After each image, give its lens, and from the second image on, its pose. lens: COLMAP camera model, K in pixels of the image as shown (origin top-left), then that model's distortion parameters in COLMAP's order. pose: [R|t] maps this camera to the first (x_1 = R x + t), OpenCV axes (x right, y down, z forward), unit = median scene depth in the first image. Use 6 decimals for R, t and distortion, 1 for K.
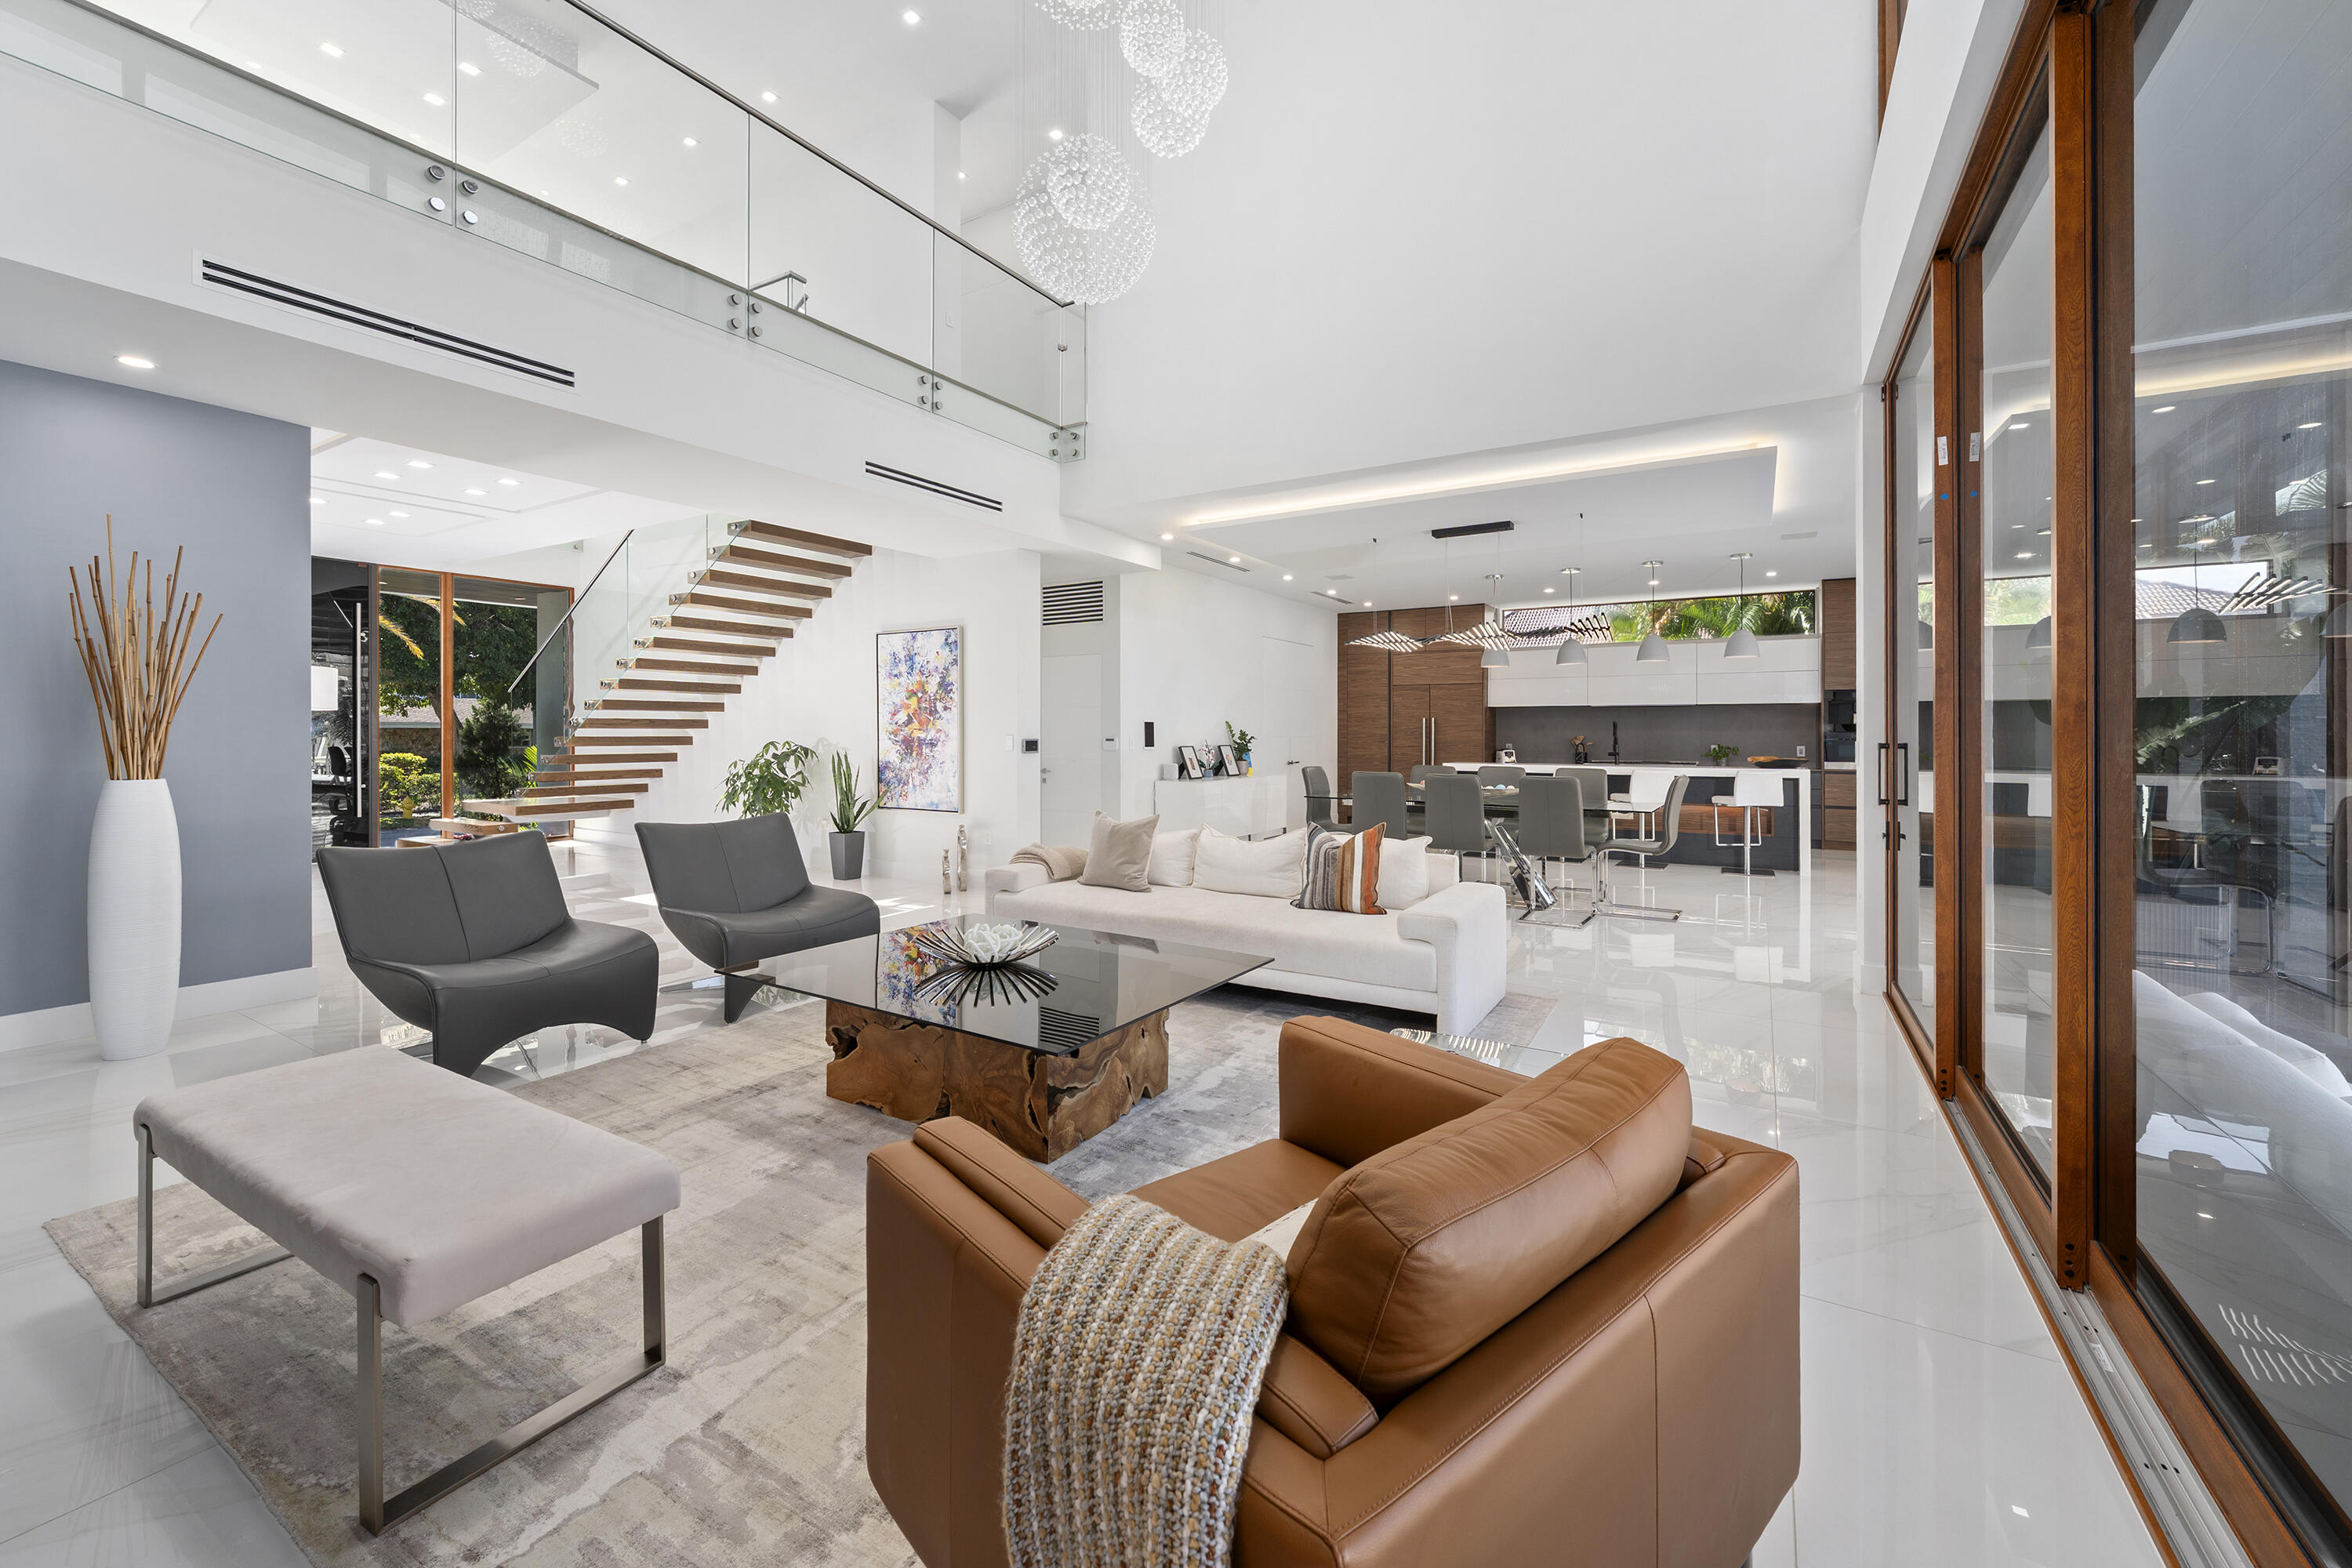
lens RADIAL K [[911.3, 0, 1163.4], [0, 911.3, 743.0], [0, 0, 1]] dist [-0.003350, -0.000568]
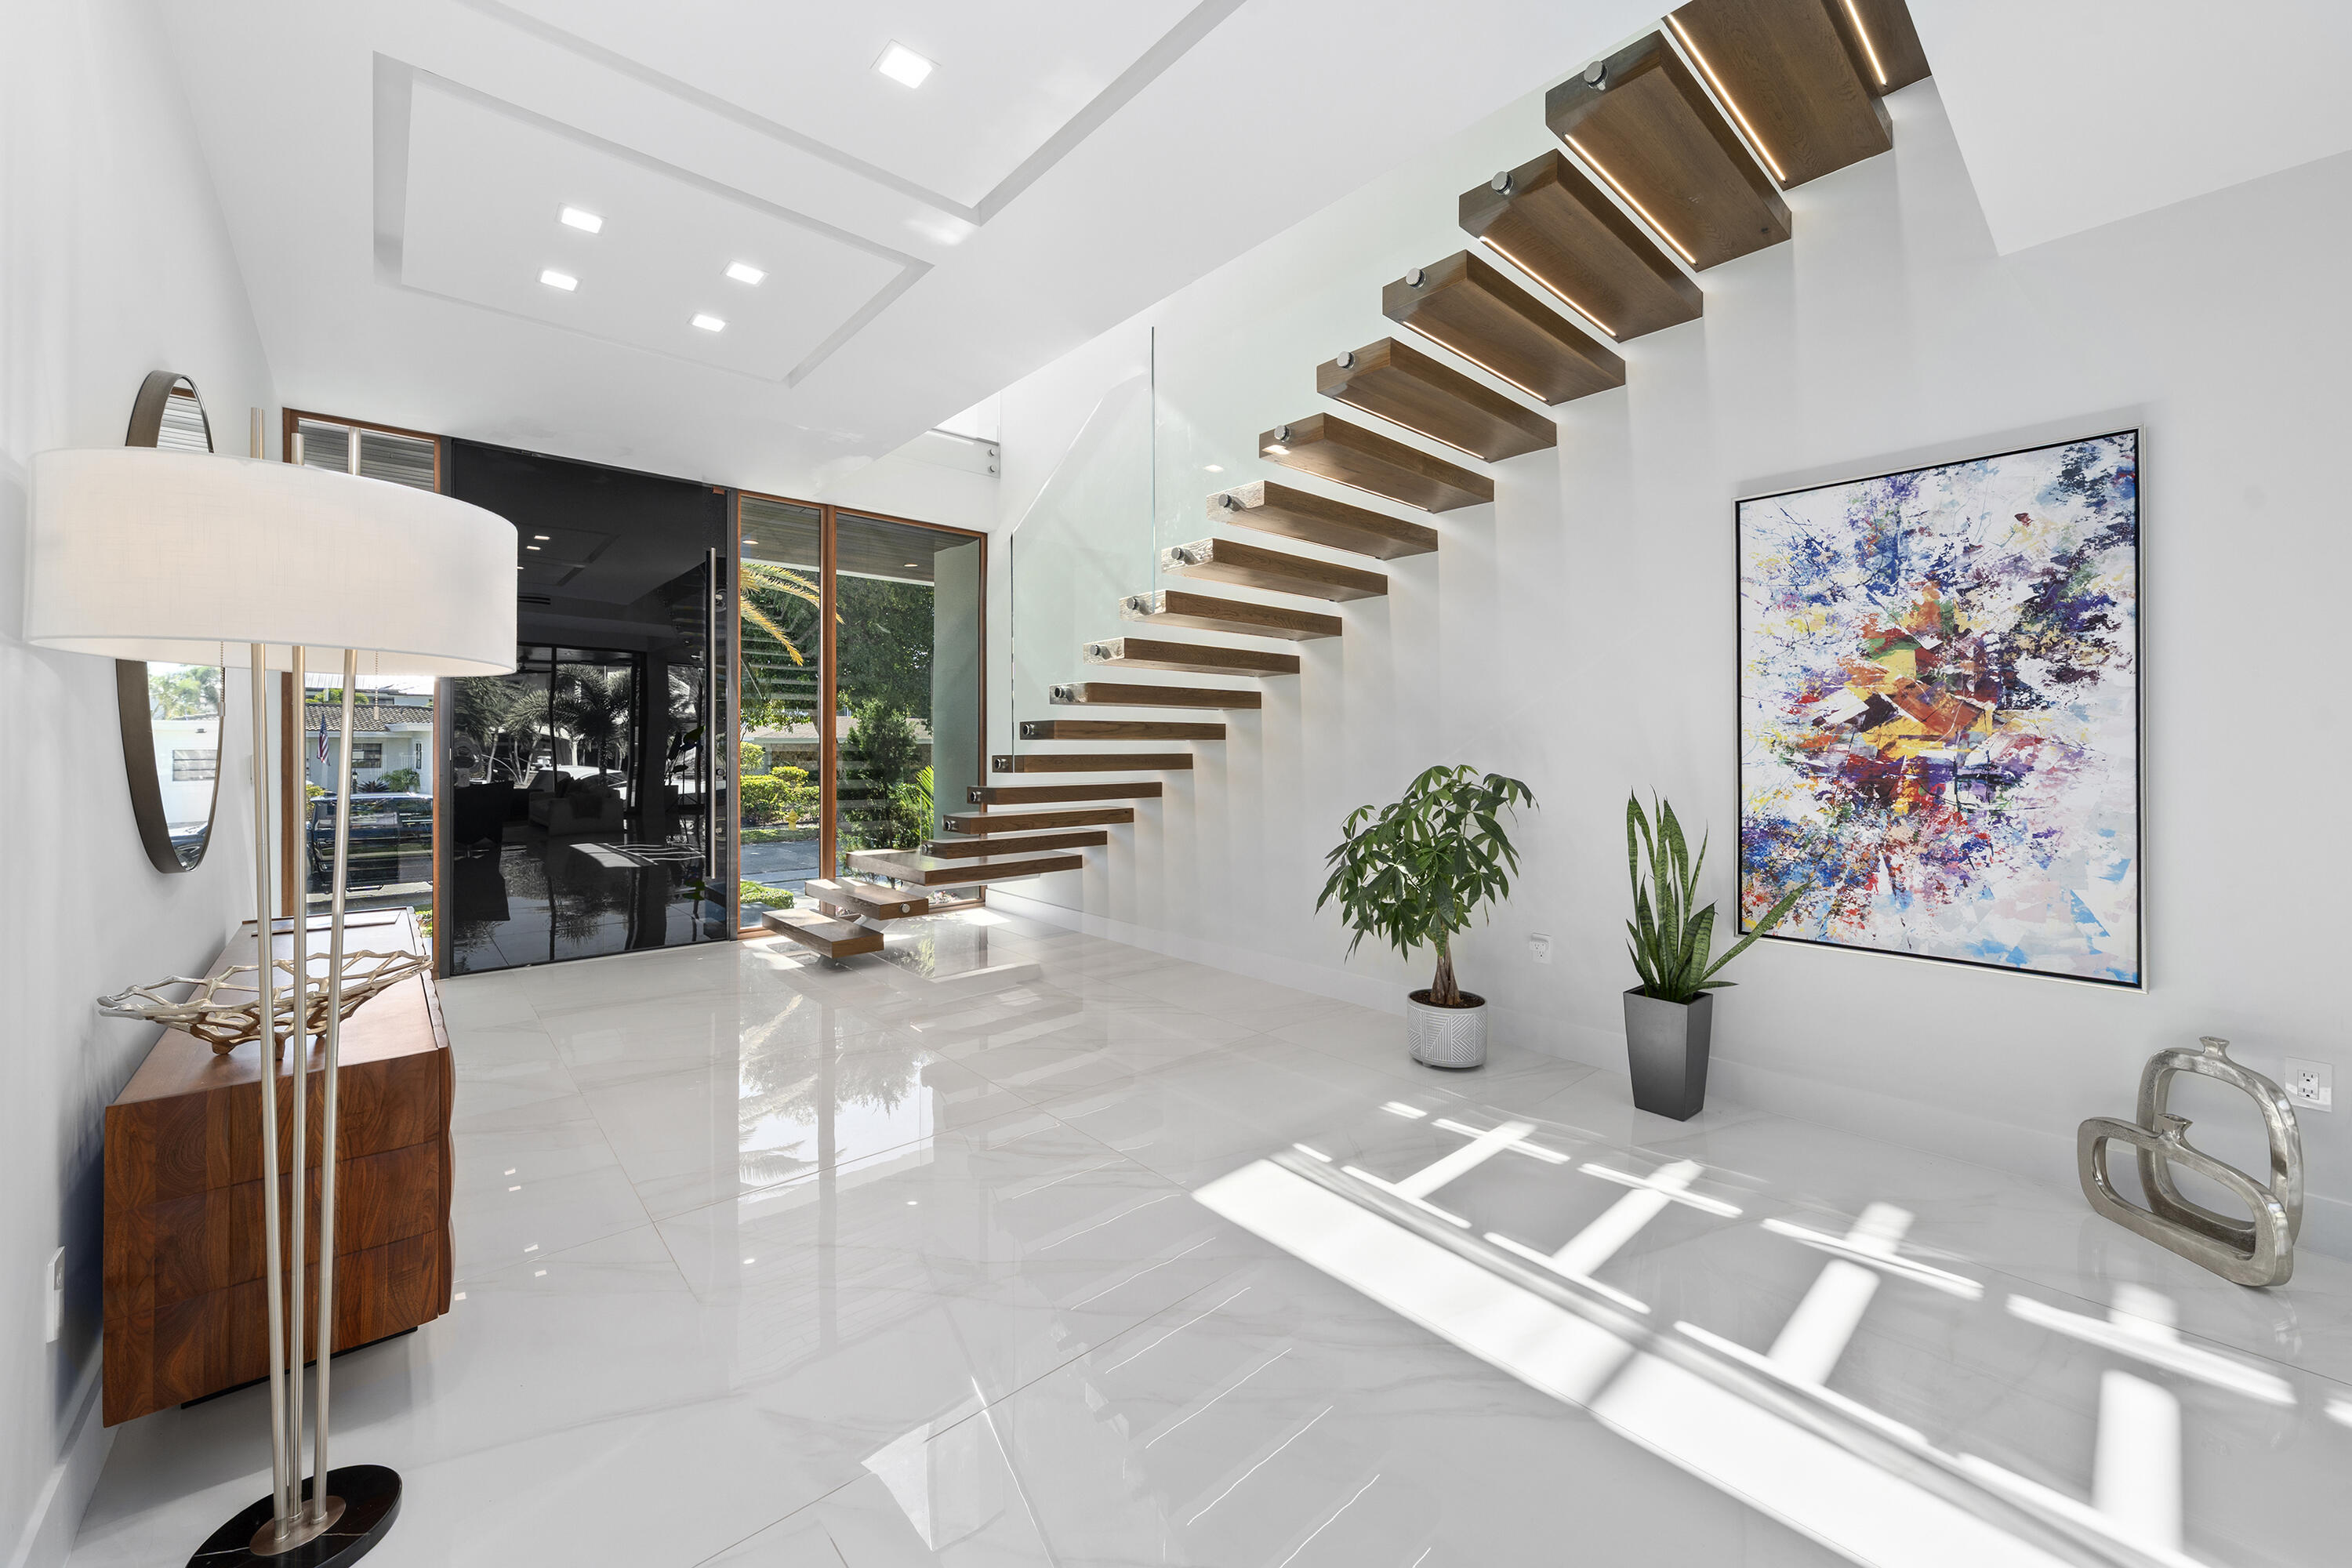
lens RADIAL K [[911.3, 0, 1156.7], [0, 911.3, 745.9], [0, 0, 1]] dist [-0.003350, -0.000568]
pose [[0.950366, -0.003920, -0.311108, -0.442568], [0.000044, 0.999922, -0.012466, -0.007010], [0.311133, 0.011834, 0.950293, 0.554437]]
